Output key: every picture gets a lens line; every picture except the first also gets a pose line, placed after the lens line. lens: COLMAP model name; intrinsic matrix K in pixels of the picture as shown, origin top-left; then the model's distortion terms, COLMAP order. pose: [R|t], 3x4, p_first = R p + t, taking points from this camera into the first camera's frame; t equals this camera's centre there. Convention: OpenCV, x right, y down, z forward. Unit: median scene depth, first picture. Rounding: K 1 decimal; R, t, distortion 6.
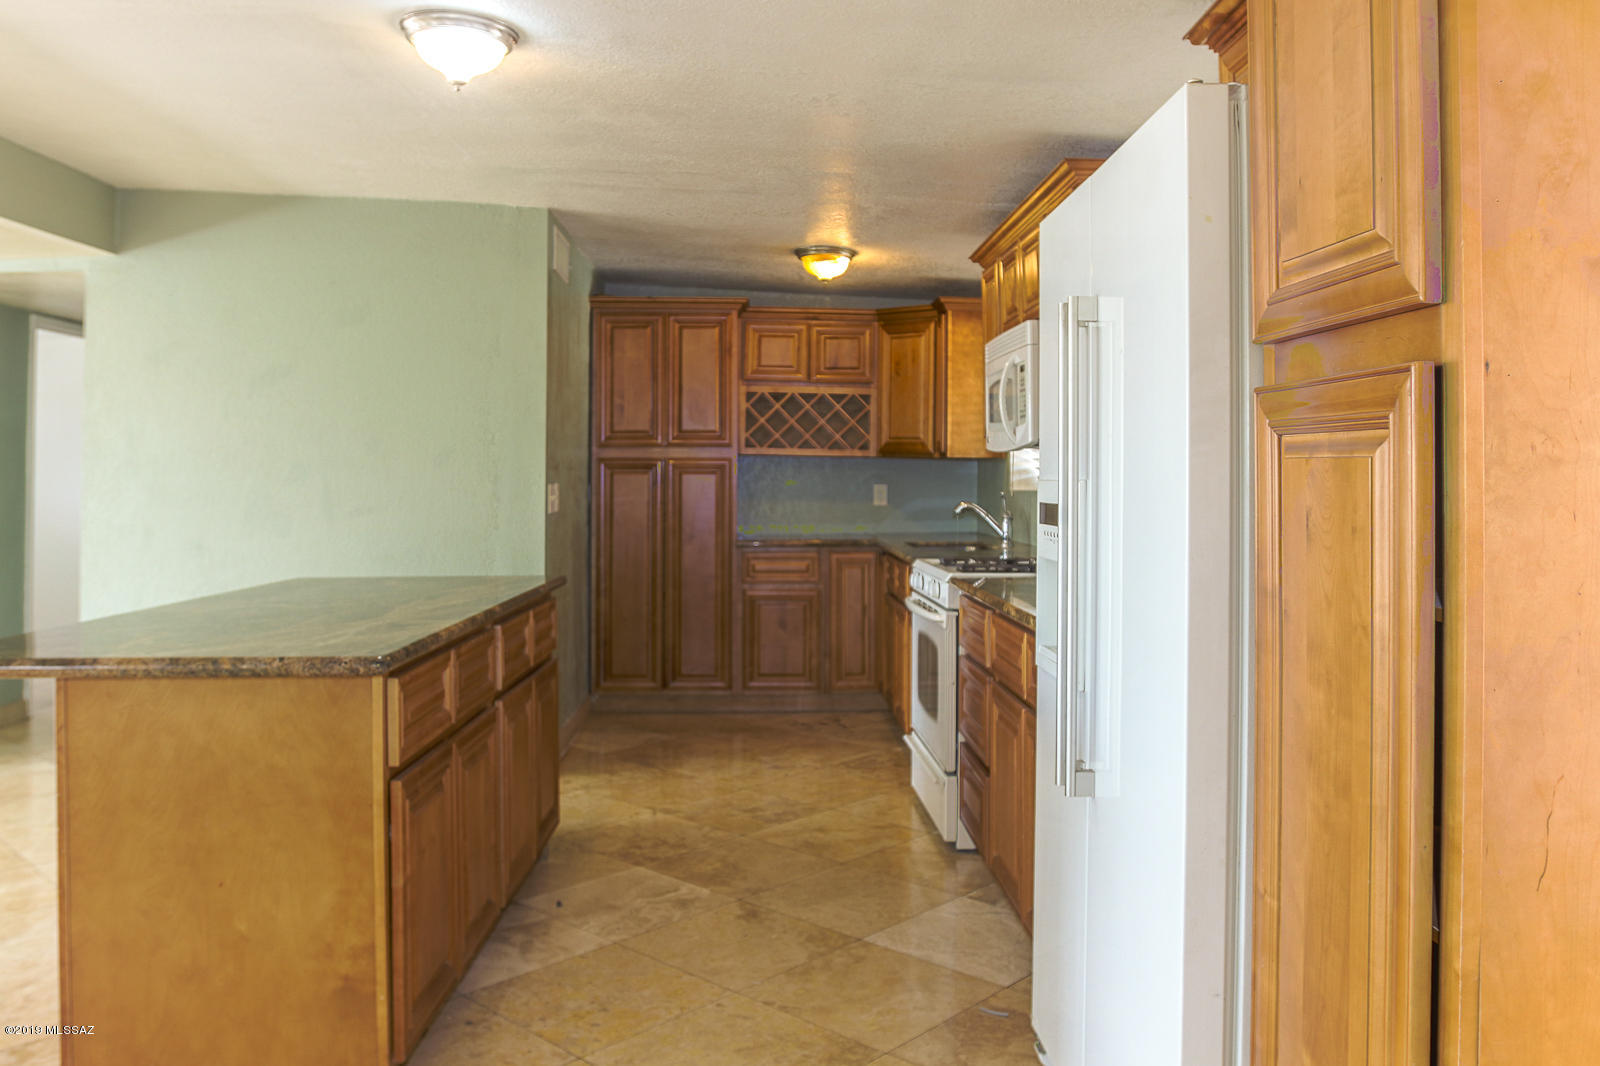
lens RADIAL K [[1202.9, 0, 788.5], [0, 1202.9, 475.4], [0, 0, 1]] dist [-0.083718, 0.042394]
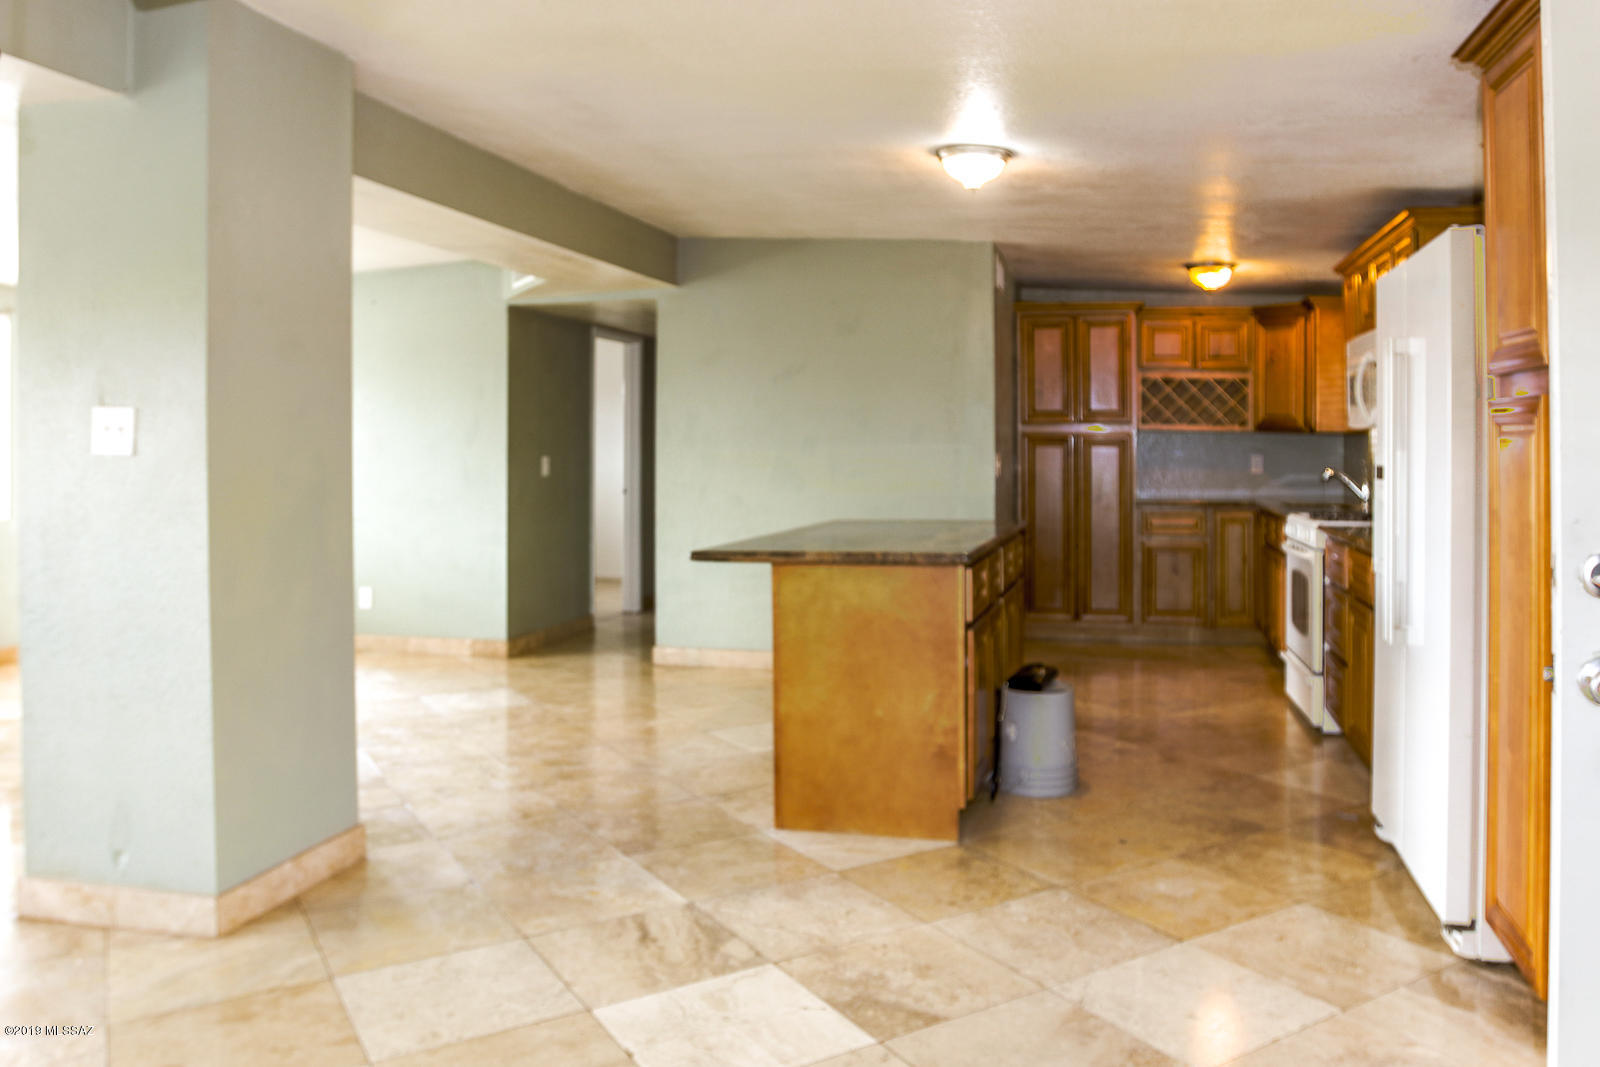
lens RADIAL K [[1202.9, 0, 864.4], [0, 1202.9, 422.0], [0, 0, 1]] dist [-0.083718, 0.042394]
pose [[0.972661, -0.005024, -0.232177, -0.031286], [0.000192, 0.999783, -0.020832, -0.000473], [0.232231, 0.020218, 0.972451, -0.267304]]
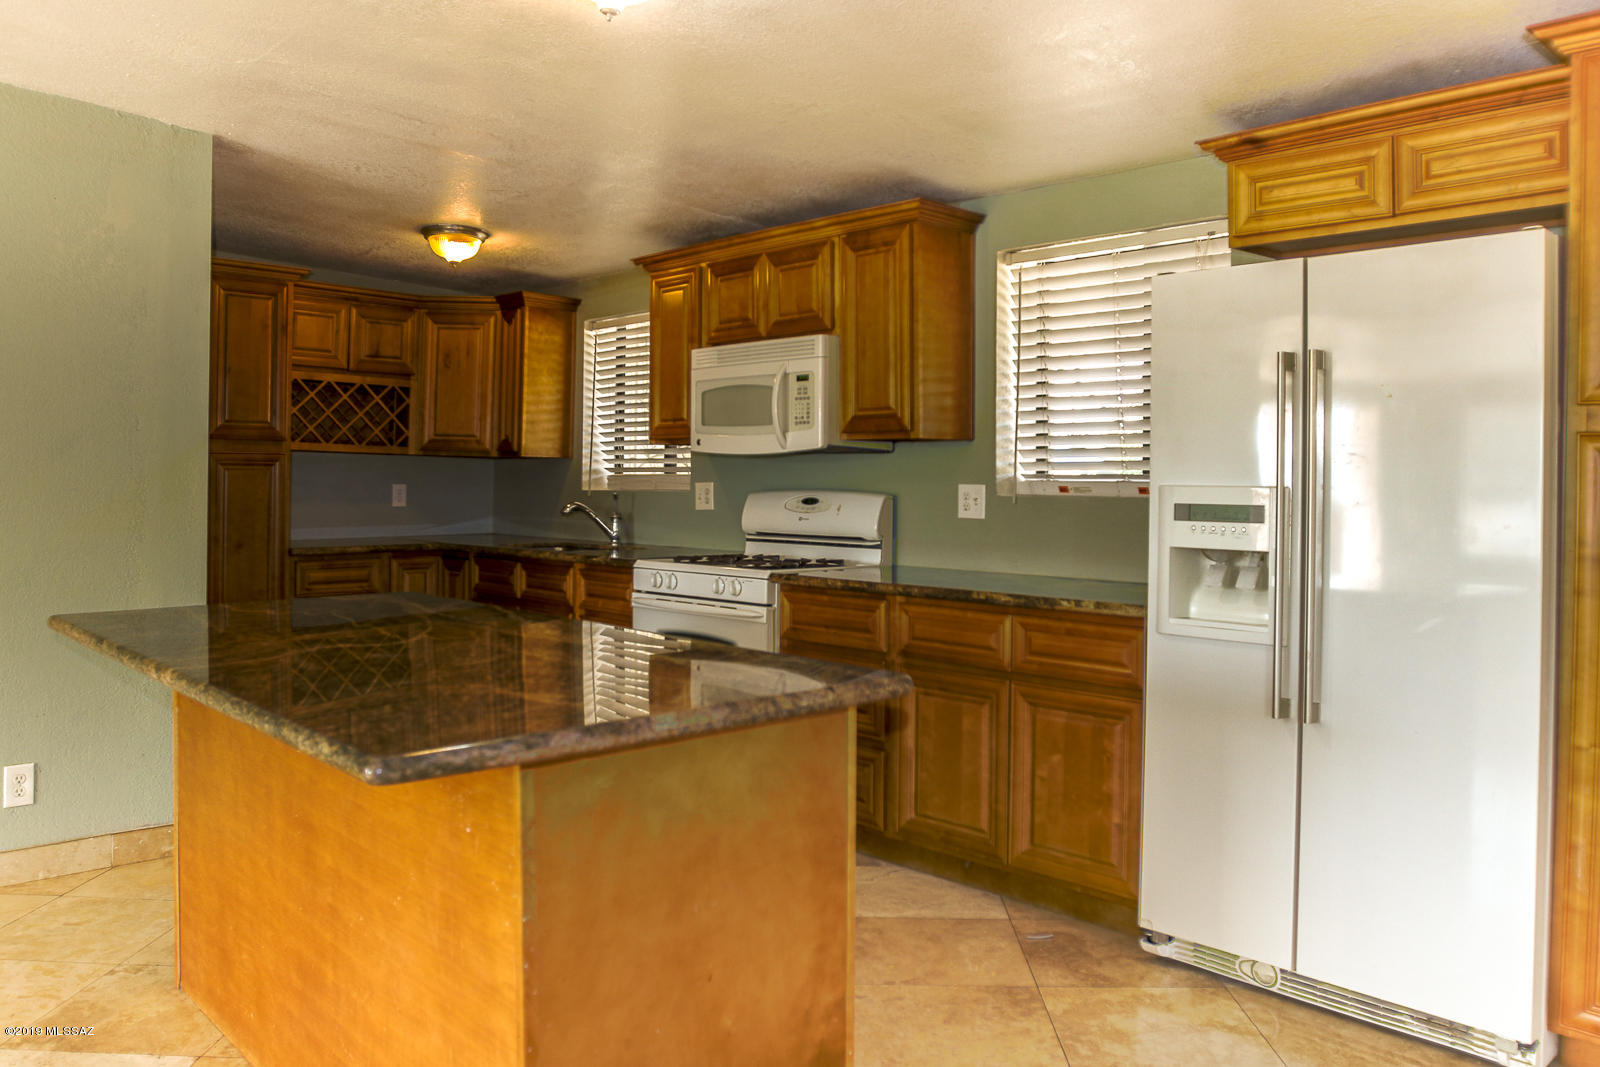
lens RADIAL K [[1202.9, 0, 792.5], [0, 1202.9, 517.6], [0, 0, 1]] dist [-0.083718, 0.042394]
pose [[0.758425, -0.013024, 0.651631, -0.370965], [-0.010492, 0.999427, 0.032187, 0.000833], [-0.651676, -0.031248, 0.757853, 0.132903]]
